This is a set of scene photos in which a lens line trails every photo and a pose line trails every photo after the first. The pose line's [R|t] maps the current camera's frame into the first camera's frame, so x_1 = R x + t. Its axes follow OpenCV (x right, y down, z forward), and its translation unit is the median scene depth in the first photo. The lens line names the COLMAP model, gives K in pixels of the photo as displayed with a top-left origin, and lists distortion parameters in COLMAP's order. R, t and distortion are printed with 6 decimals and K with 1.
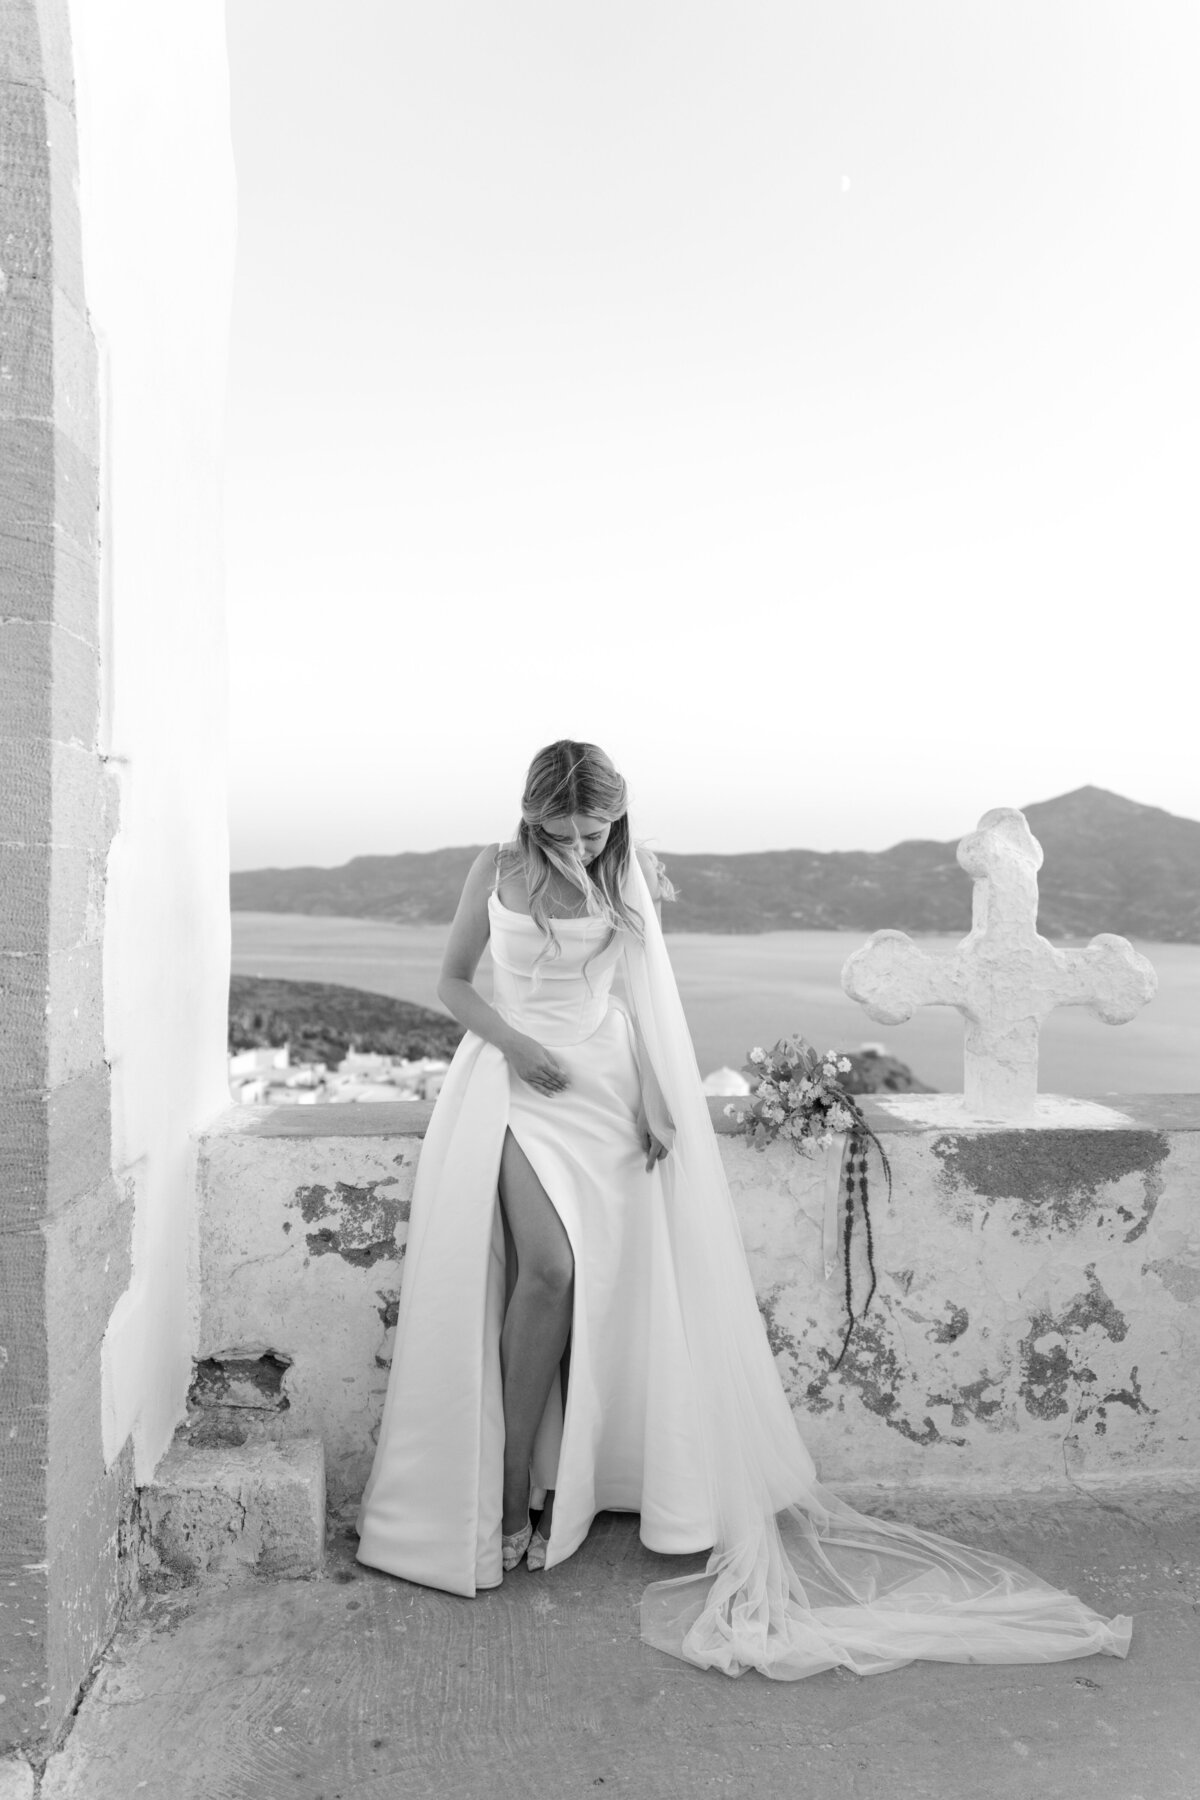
lens RADIAL K [[1413.3, 0, 595.3], [0, 1413.3, 888.9], [0, 0, 1]] dist [-0.007865, -0.013052]
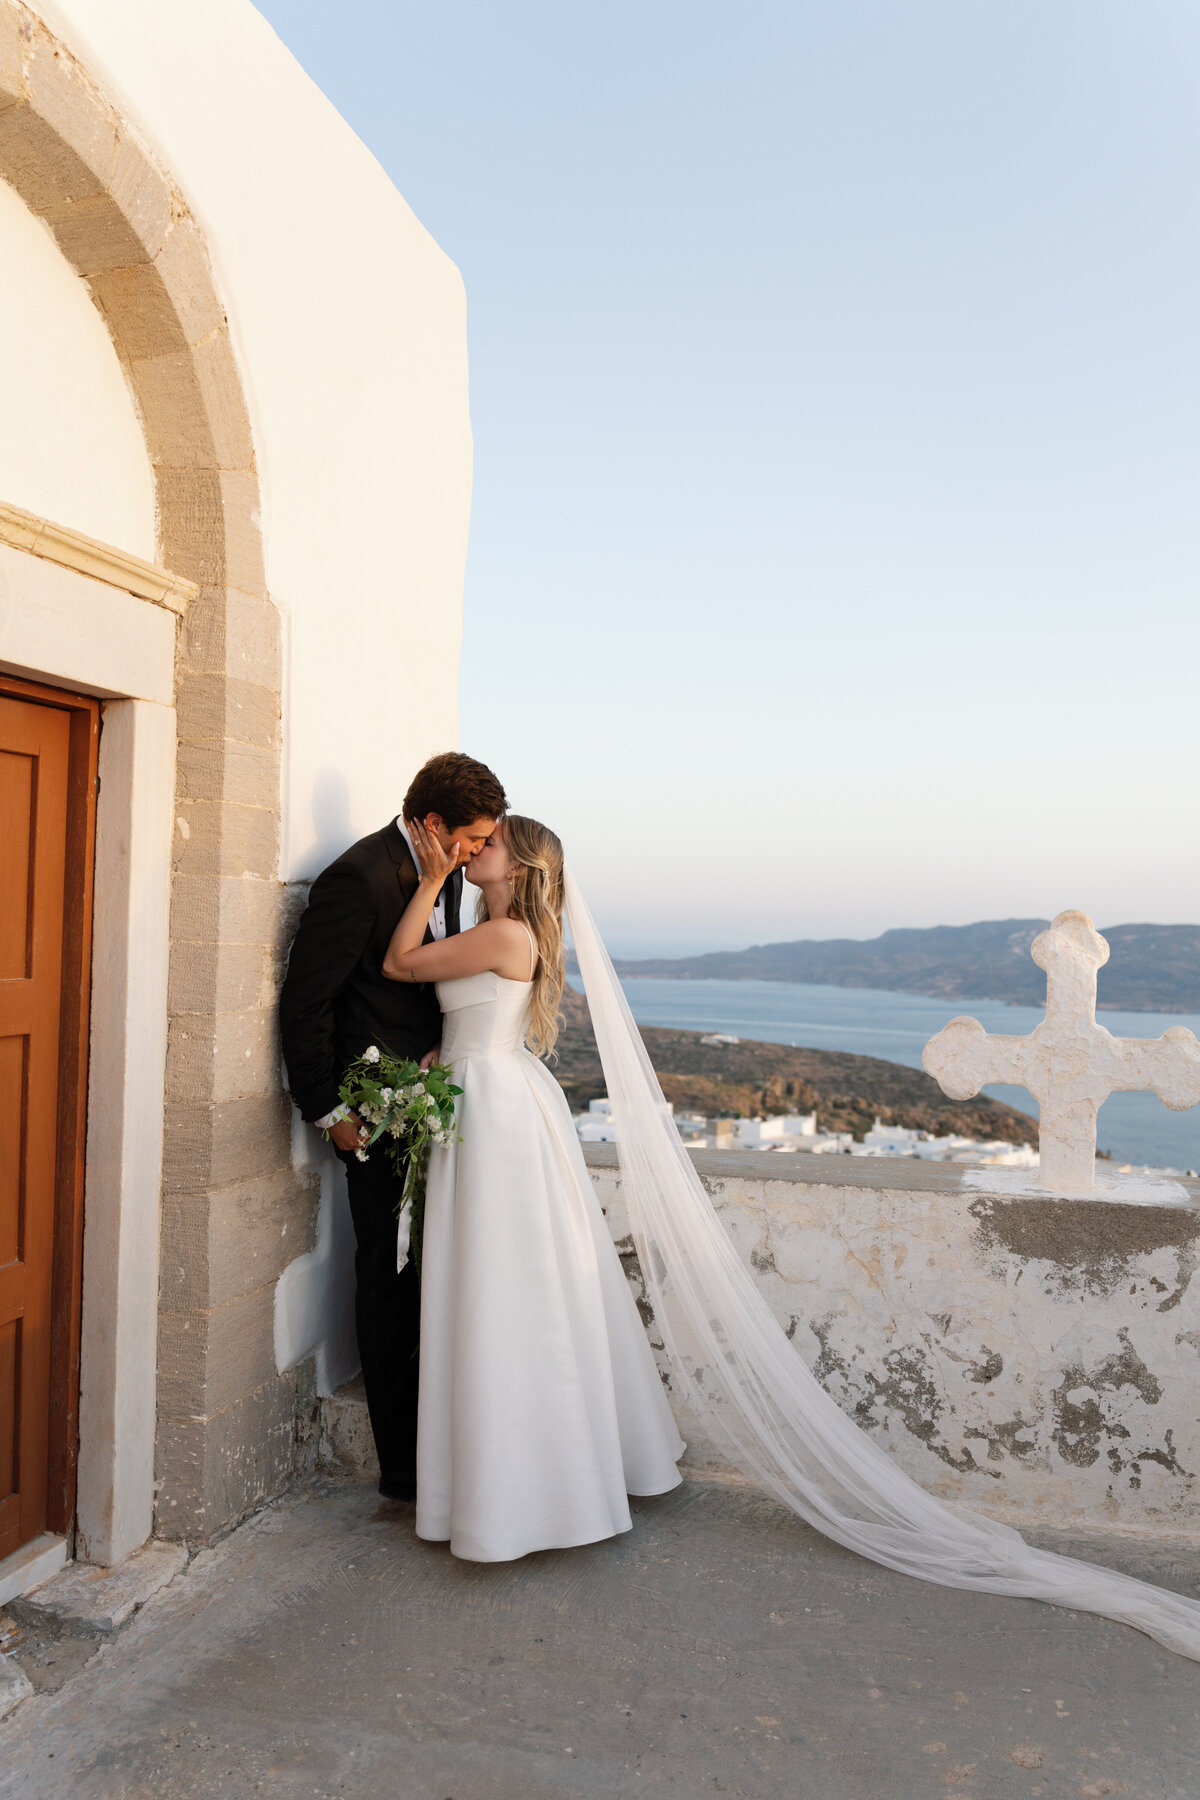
lens RADIAL K [[1413.3, 0, 606.4], [0, 1413.3, 876.6], [0, 0, 1]] dist [-0.007865, -0.013052]
pose [[0.925038, -0.006292, -0.379823, 0.402817], [-0.016138, 0.998309, -0.055841, -0.016552], [0.379532, 0.057785, 0.923372, -0.185736]]
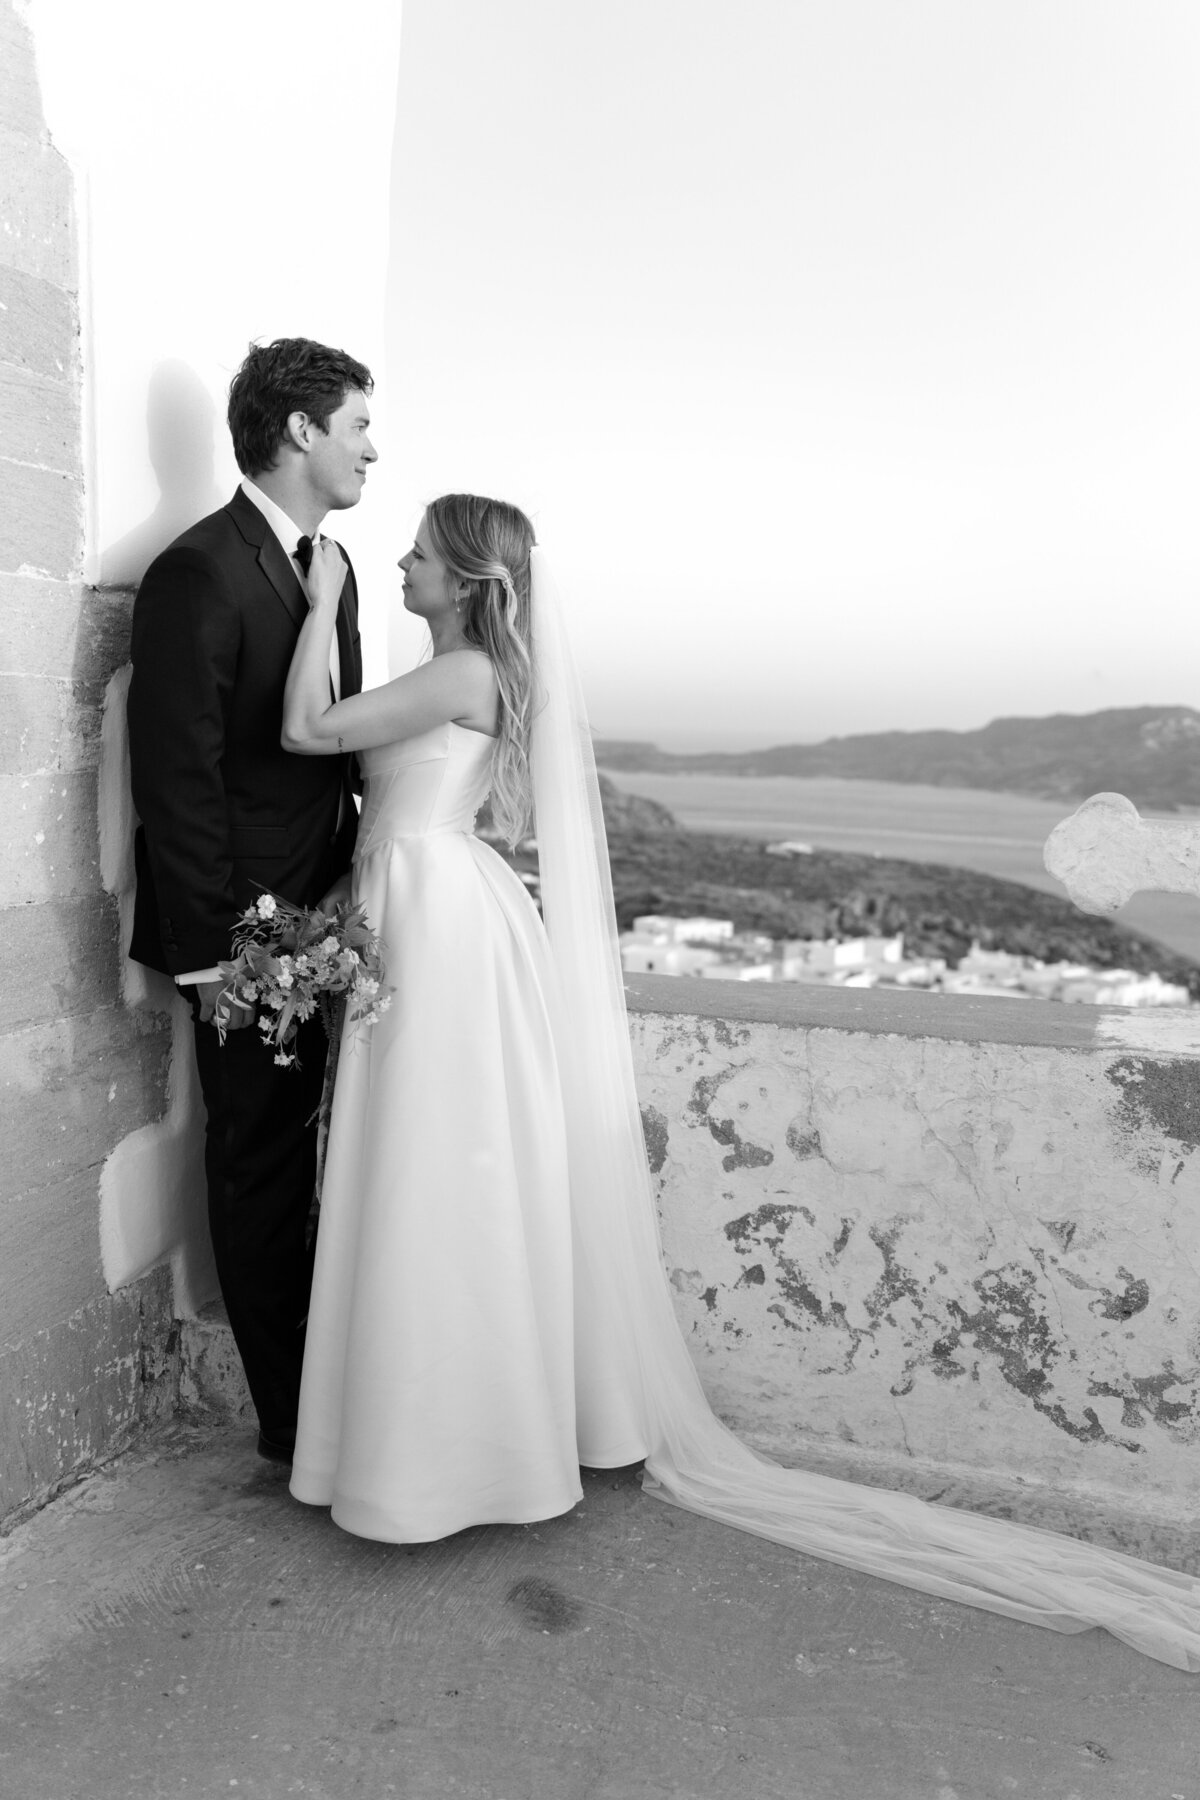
lens RADIAL K [[1653.7, 0, 593.1], [0, 1653.7, 855.9], [0, 0, 1]] dist [-0.015664, 0.000000]
pose [[0.908722, 0.043912, -0.415085, 0.353149], [-0.019147, 0.997789, 0.063639, 0.011952], [0.416962, -0.049882, 0.907554, 0.060148]]
